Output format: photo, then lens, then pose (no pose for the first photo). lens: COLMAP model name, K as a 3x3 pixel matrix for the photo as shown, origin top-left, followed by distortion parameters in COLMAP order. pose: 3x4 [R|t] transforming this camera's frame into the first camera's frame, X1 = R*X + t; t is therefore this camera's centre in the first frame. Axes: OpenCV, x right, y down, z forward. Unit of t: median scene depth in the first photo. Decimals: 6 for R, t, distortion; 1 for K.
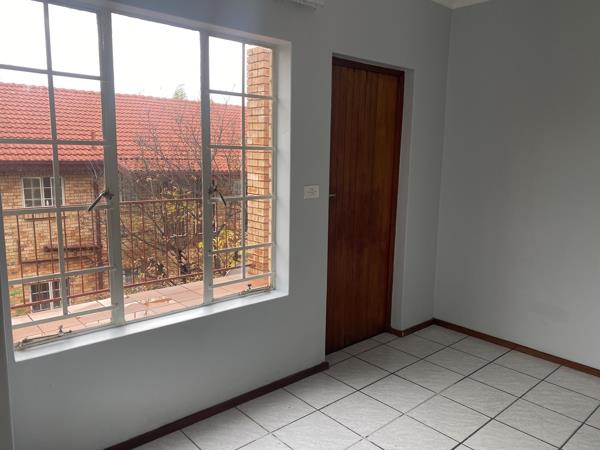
lens RADIAL K [[456.9, 0, 300.0], [0, 456.9, 225.0], [0, 0, 1]] dist [0.007807, -0.000049]
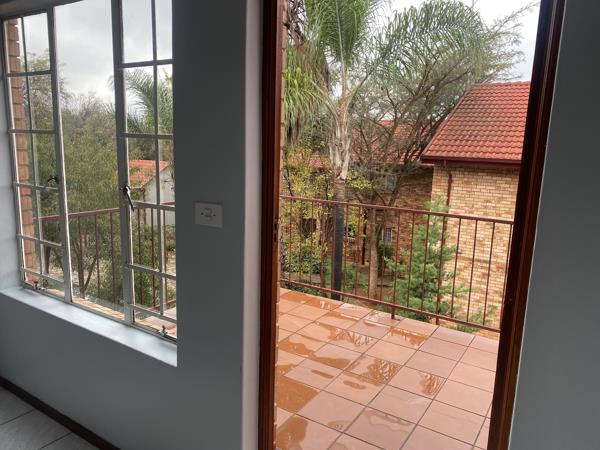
lens RADIAL K [[456.9, 0, 300.0], [0, 456.9, 225.0], [0, 0, 1]] dist [0.007807, -0.000049]
pose [[0.261816, 0.169077, -0.950192, 0.533917], [-0.170230, 0.977189, 0.126975, -0.136379], [0.949986, 0.128507, 0.284625, 0.856941]]
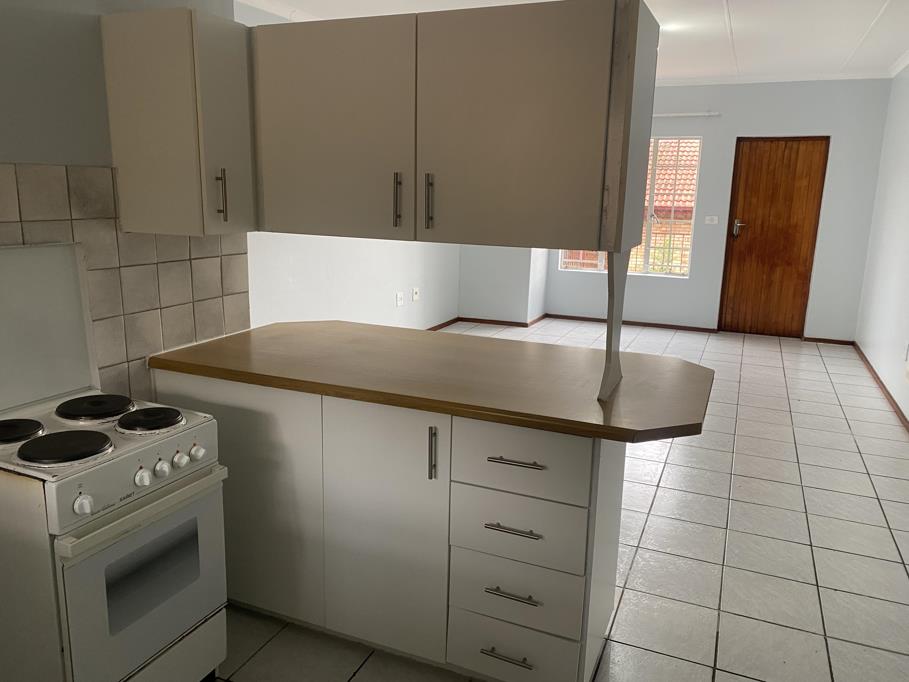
lens RADIAL K [[692.1, 0, 454.5], [0, 692.1, 341.0], [0, 0, 1]] dist [0.007807, -0.000049]
pose [[0.426692, 0.180152, -0.886273, 1.804300], [-0.158646, 0.979674, 0.122758, 0.185288], [0.890374, 0.088223, 0.446600, -0.882271]]
